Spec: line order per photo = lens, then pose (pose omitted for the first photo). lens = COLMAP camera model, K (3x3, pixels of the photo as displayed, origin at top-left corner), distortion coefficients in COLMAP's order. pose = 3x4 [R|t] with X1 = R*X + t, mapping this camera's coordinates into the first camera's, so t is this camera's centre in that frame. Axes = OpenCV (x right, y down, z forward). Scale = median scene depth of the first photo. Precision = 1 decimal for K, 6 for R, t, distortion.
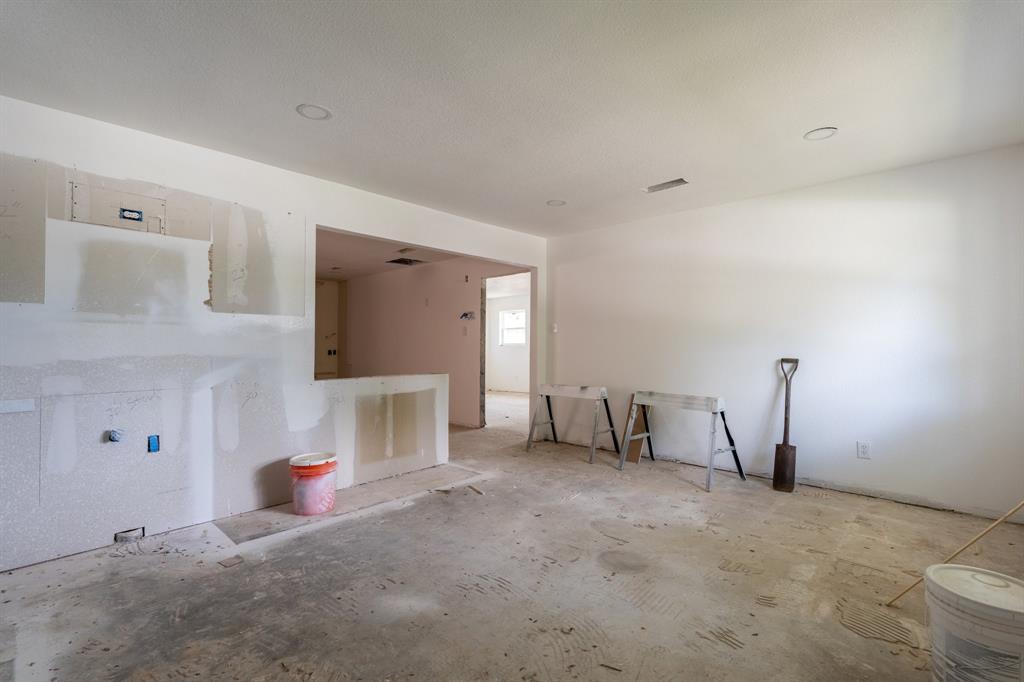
lens RADIAL K [[460.0, 0, 515.8], [0, 460.0, 343.5], [0, 0, 1]] dist [-0.006288, 0.000079]
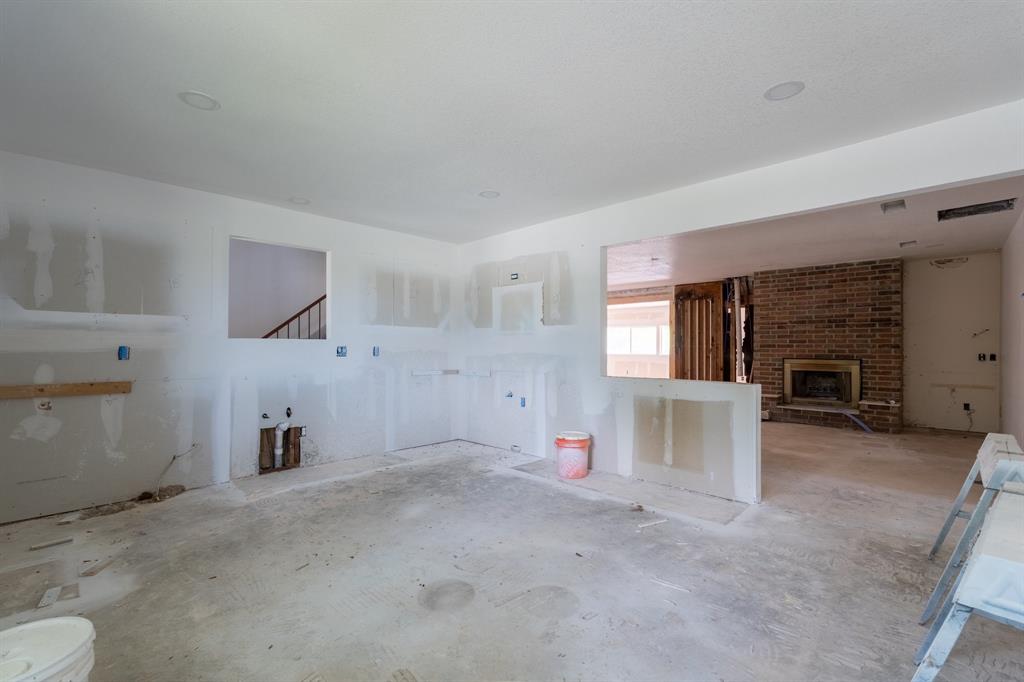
lens RADIAL K [[449.5, 0, 510.6], [0, 449.5, 347.1], [0, 0, 1]] dist [-0.005004, 0.000481]
pose [[-0.036142, 0.002205, -0.999344, 0.865916], [0.003814, 0.999991, 0.002068, 0.000791], [0.999339, -0.003736, -0.036150, 0.922309]]
